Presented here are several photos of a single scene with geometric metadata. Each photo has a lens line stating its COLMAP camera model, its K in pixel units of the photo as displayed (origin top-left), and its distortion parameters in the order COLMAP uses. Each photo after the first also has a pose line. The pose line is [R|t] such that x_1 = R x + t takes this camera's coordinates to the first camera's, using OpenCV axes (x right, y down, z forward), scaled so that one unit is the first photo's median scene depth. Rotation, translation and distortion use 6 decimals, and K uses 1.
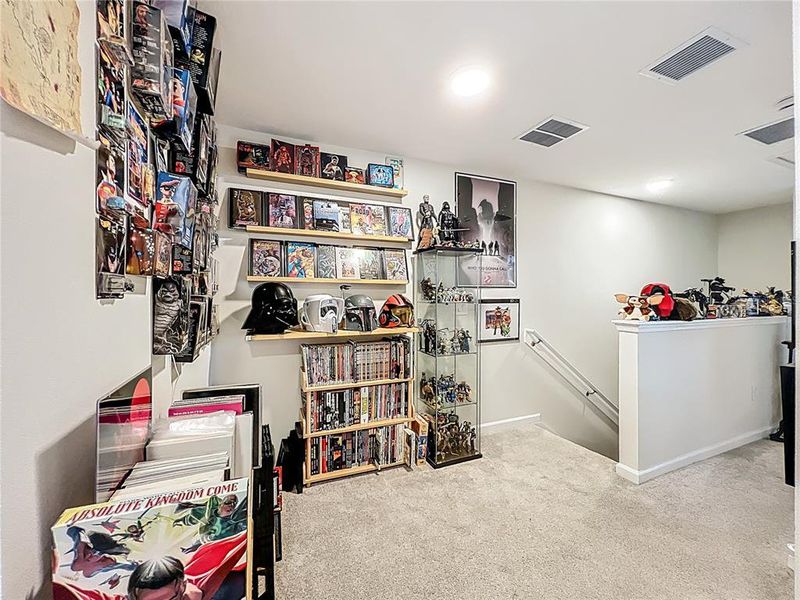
lens RADIAL K [[323.2, 0, 395.8], [0, 323.2, 296.7], [0, 0, 1]] dist [-0.000334, -0.000205]
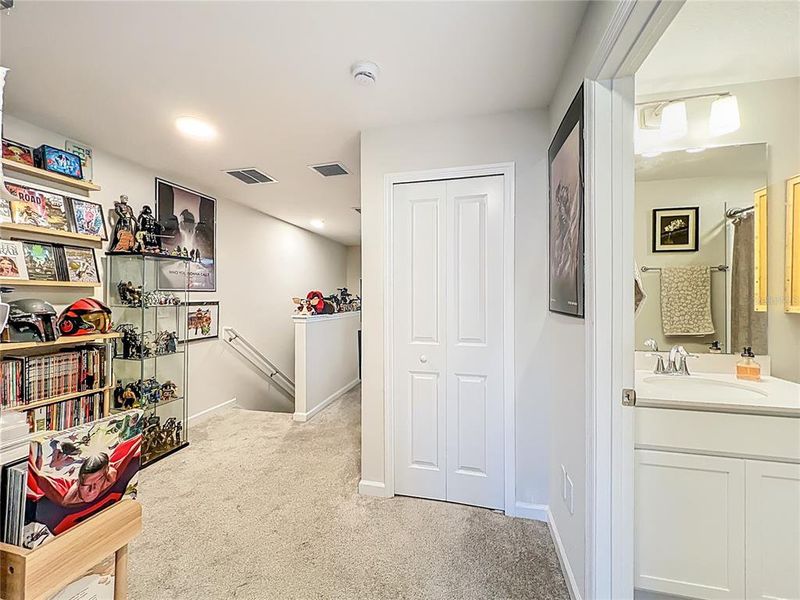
lens RADIAL K [[323.2, 0, 400.1], [0, 323.2, 298.0], [0, 0, 1]] dist [-0.000334, -0.000205]
pose [[0.589920, -0.000266, 0.807462, -0.212892], [-0.001443, 0.999998, 0.001384, -0.010836], [-0.807461, -0.001982, 0.589918, -0.253130]]
